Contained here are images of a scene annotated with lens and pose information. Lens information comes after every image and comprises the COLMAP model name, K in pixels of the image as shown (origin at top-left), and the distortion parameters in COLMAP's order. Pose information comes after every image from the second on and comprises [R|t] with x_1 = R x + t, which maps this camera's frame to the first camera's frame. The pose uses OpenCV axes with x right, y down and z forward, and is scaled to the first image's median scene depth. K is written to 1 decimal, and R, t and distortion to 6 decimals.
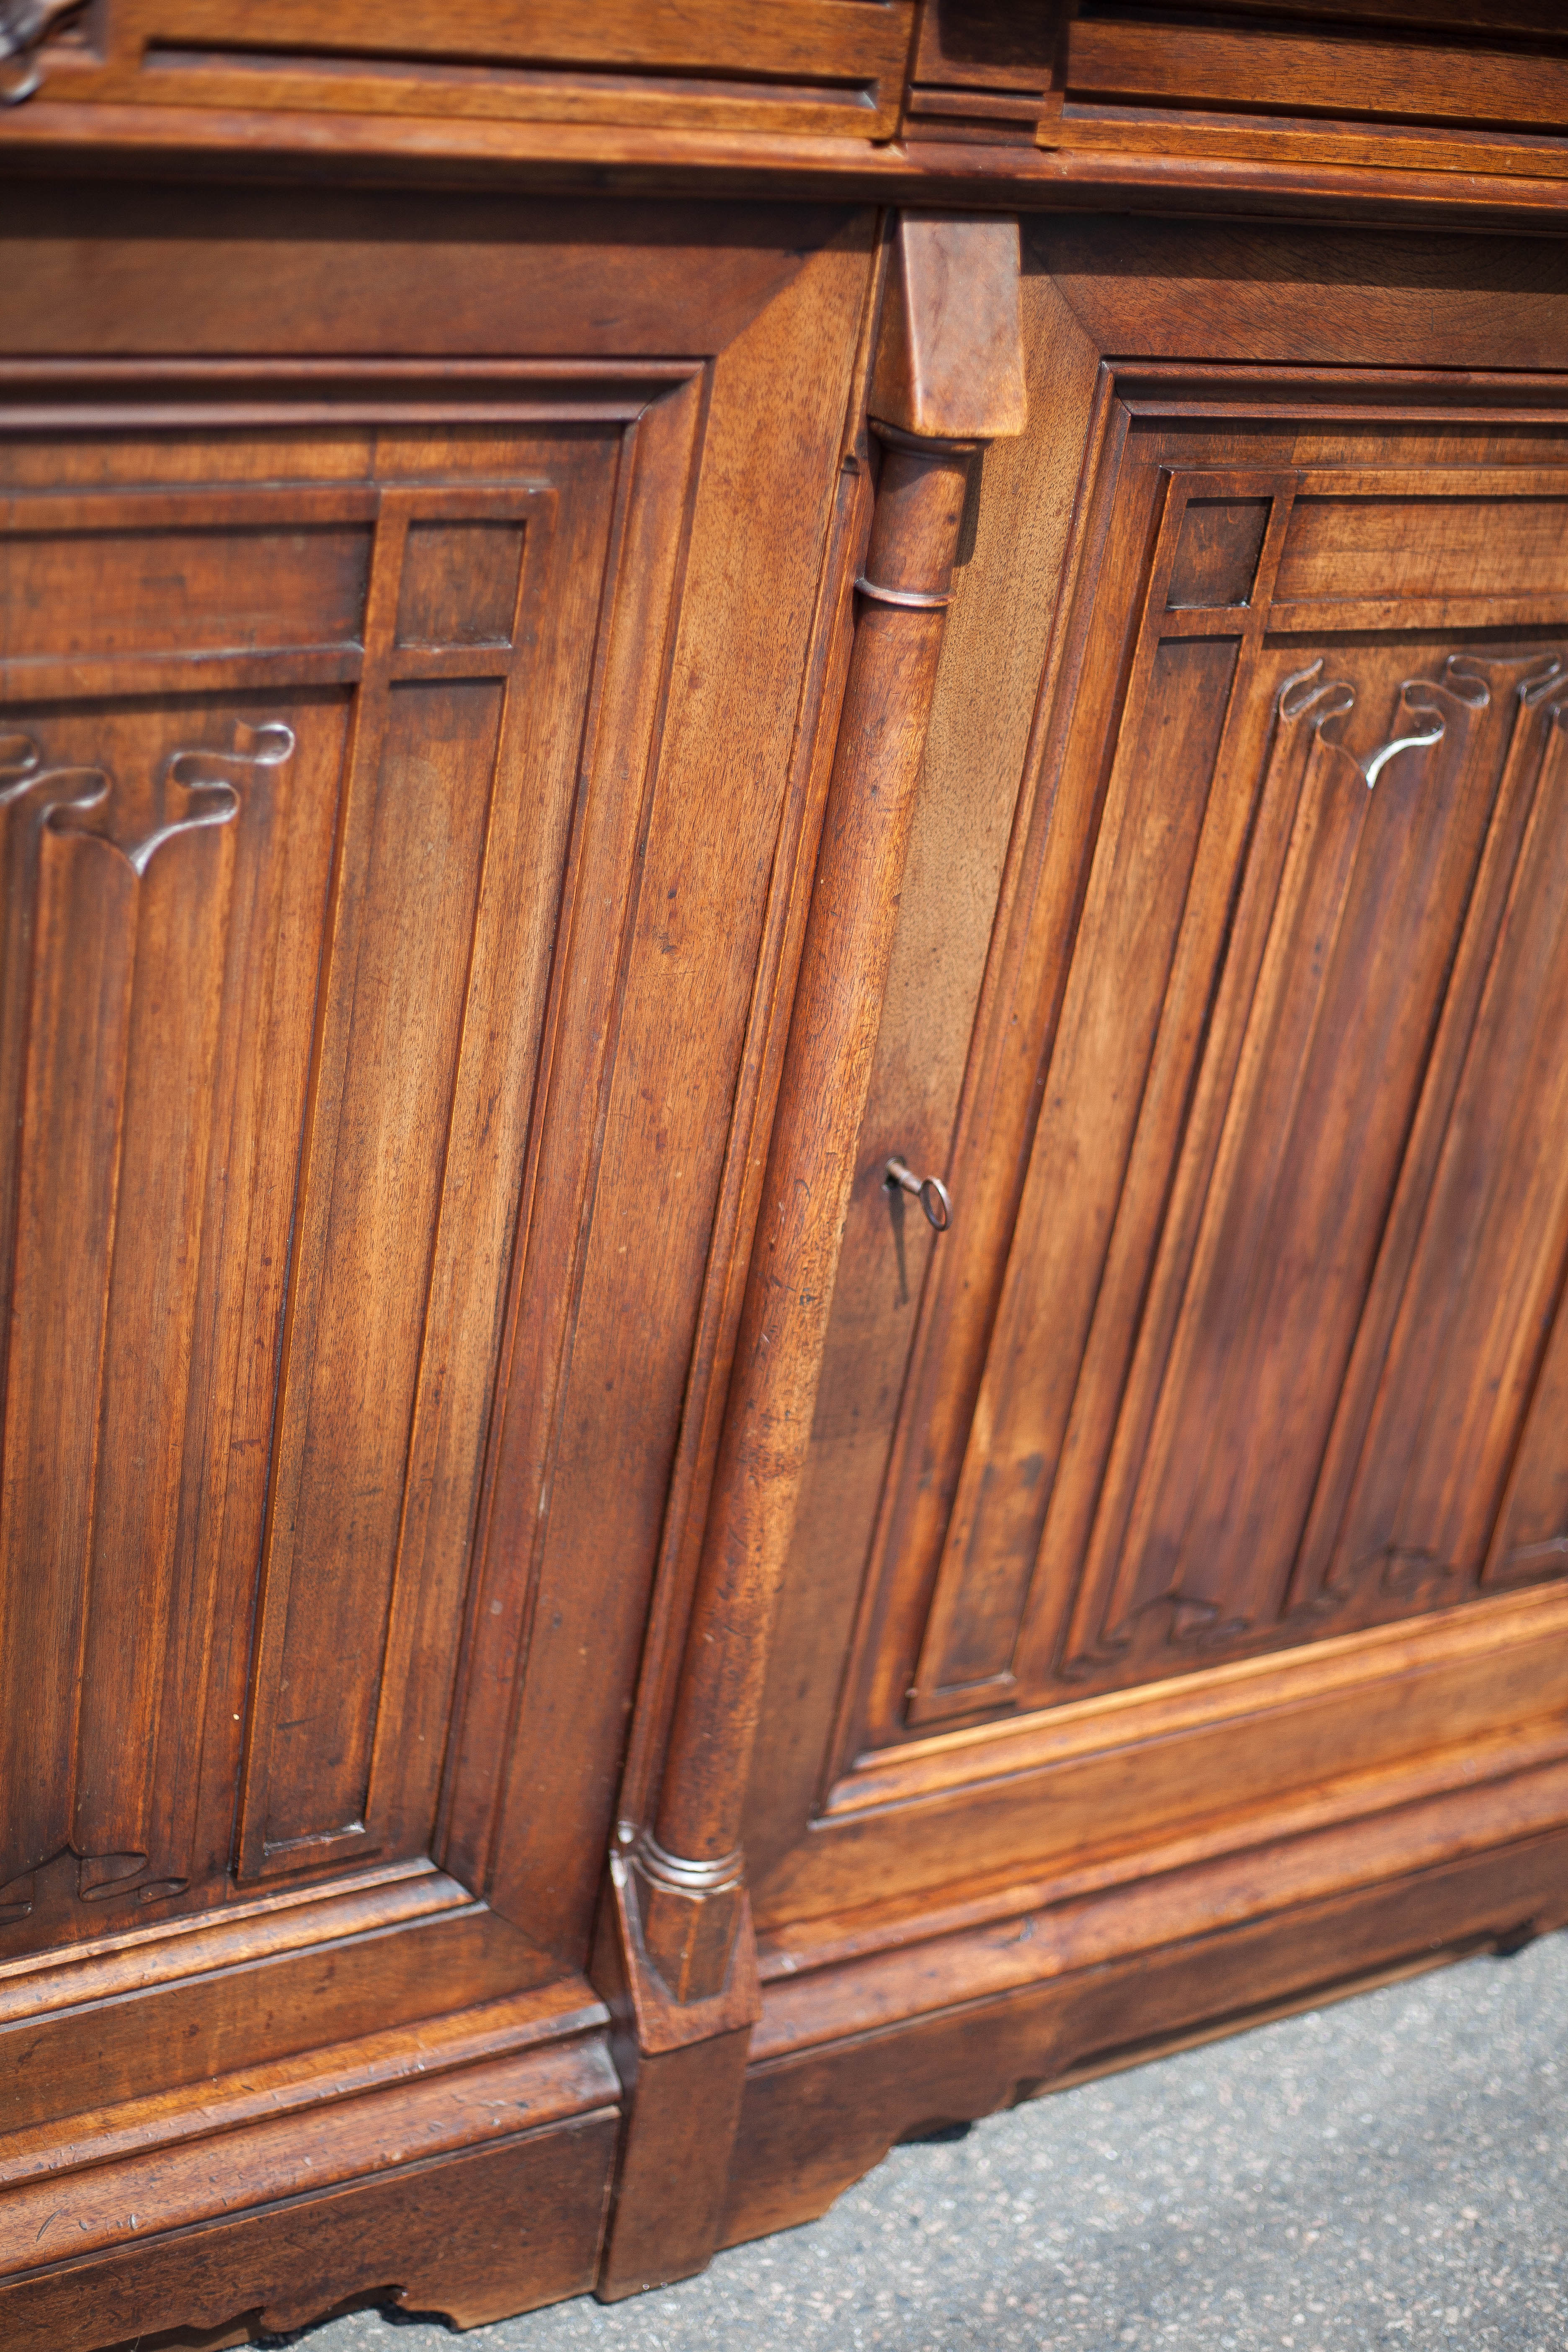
lens RADIAL K [[3459.2, 0, 716.3], [0, 3459.2, 1175.2], [0, 0, 1]] dist [-0.119008, -0.005977]
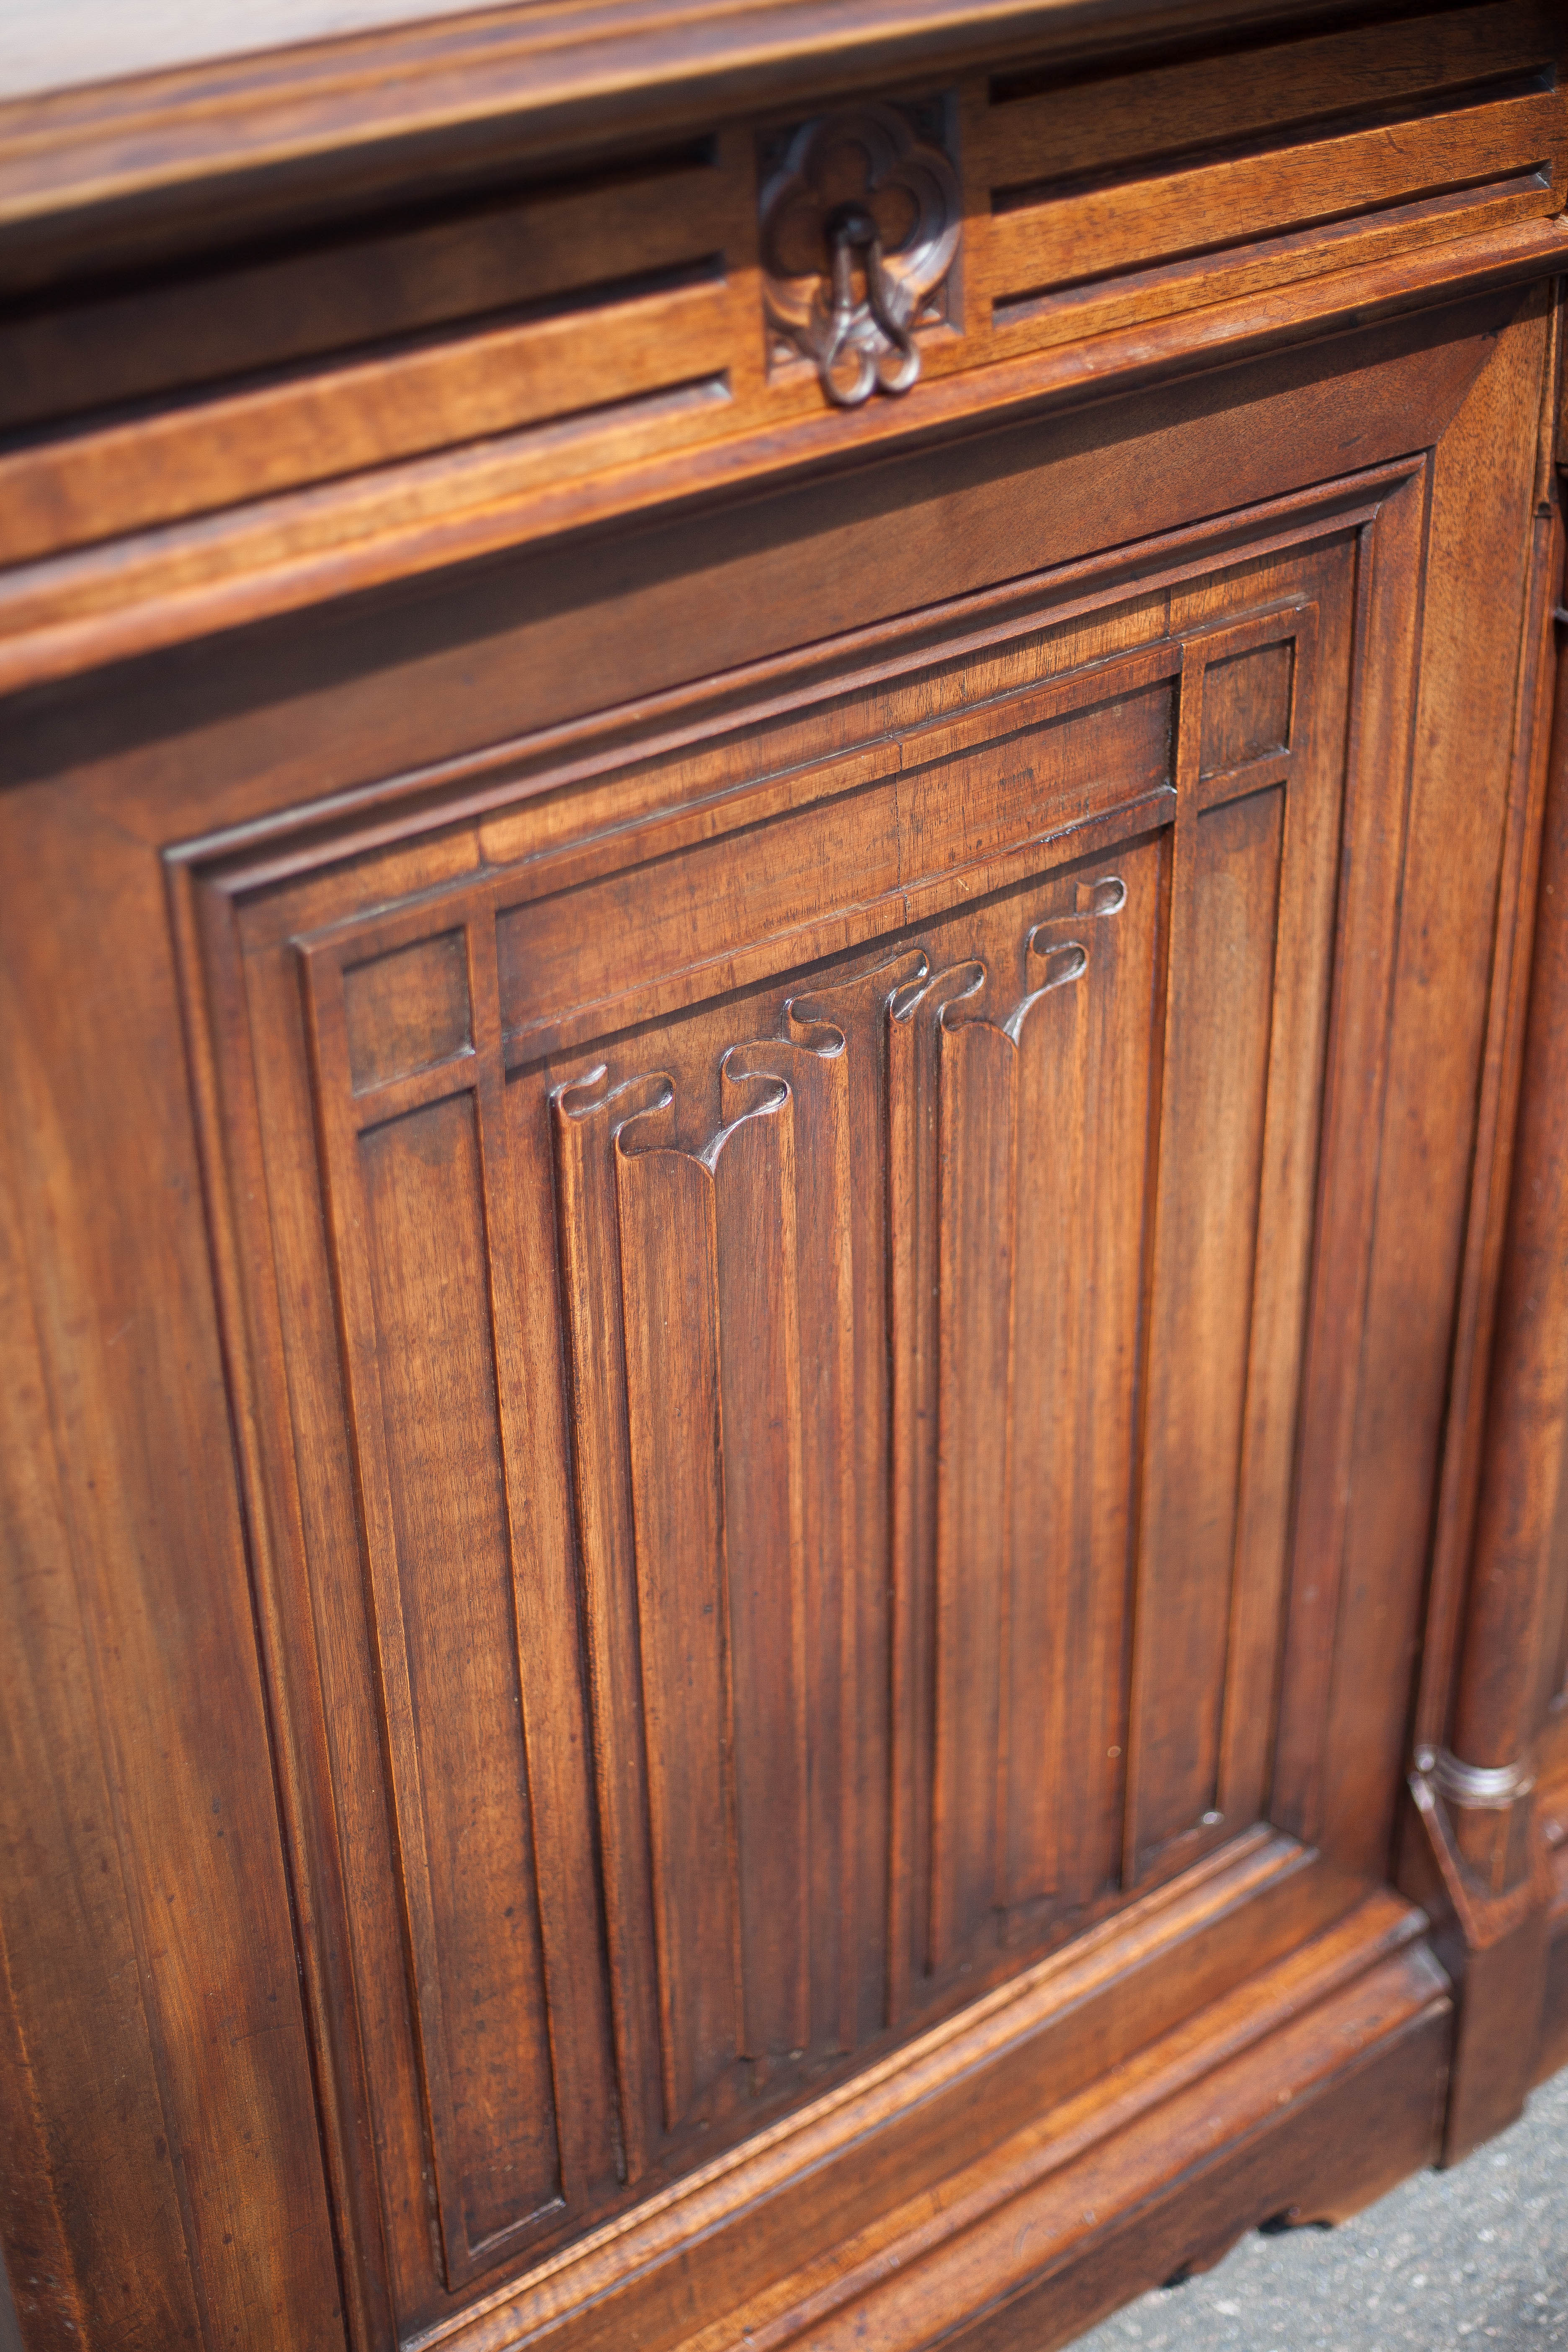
lens RADIAL K [[3459.2, 0, 716.3], [0, 3459.2, 1175.2], [0, 0, 1]] dist [-0.119008, -0.005977]
pose [[0.977803, -0.209040, 0.014281, -0.264848], [0.207114, 0.974608, 0.085107, -0.148535], [-0.031709, -0.080260, 0.996269, -0.052442]]
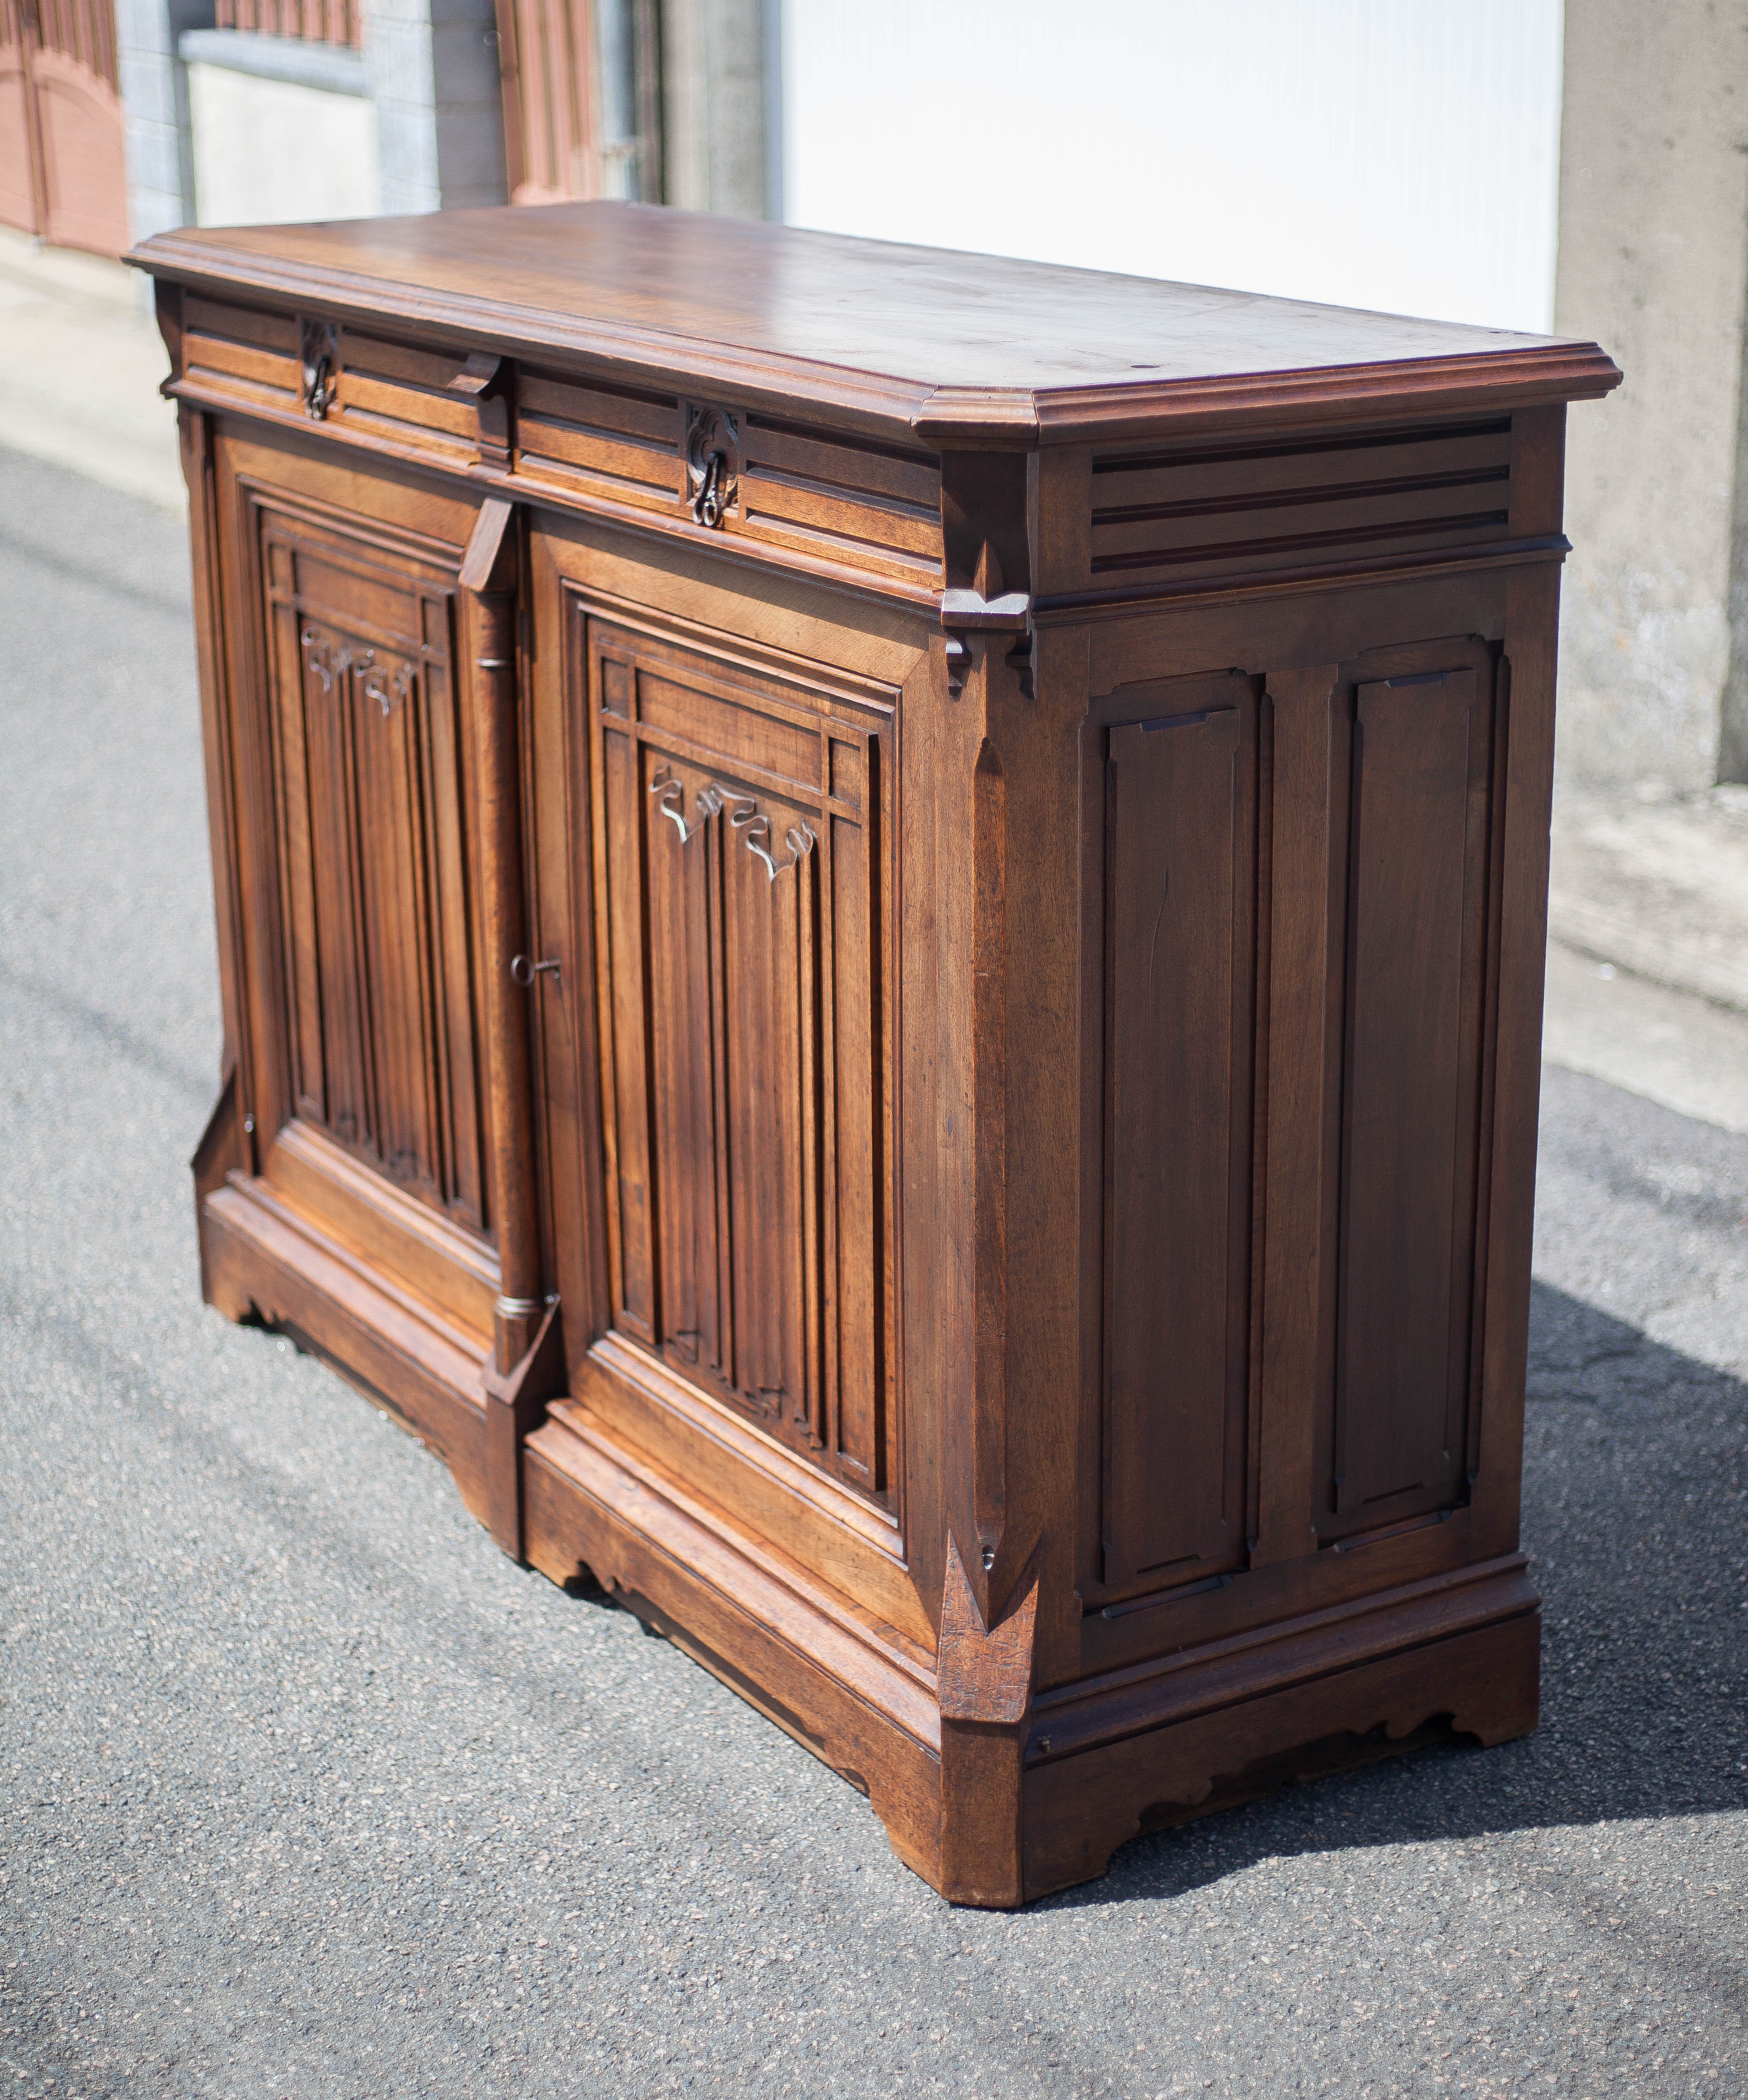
lens RADIAL K [[3723.1, 0, 874.0], [0, 3723.1, 1050.0], [0, 0, 1]] dist [-0.019771, 0.010515]
pose [[0.016432, 0.159042, -0.987135, 2.573739], [-0.429983, 0.892439, 0.136627, -0.389763], [0.902688, 0.422206, 0.083050, 1.143714]]
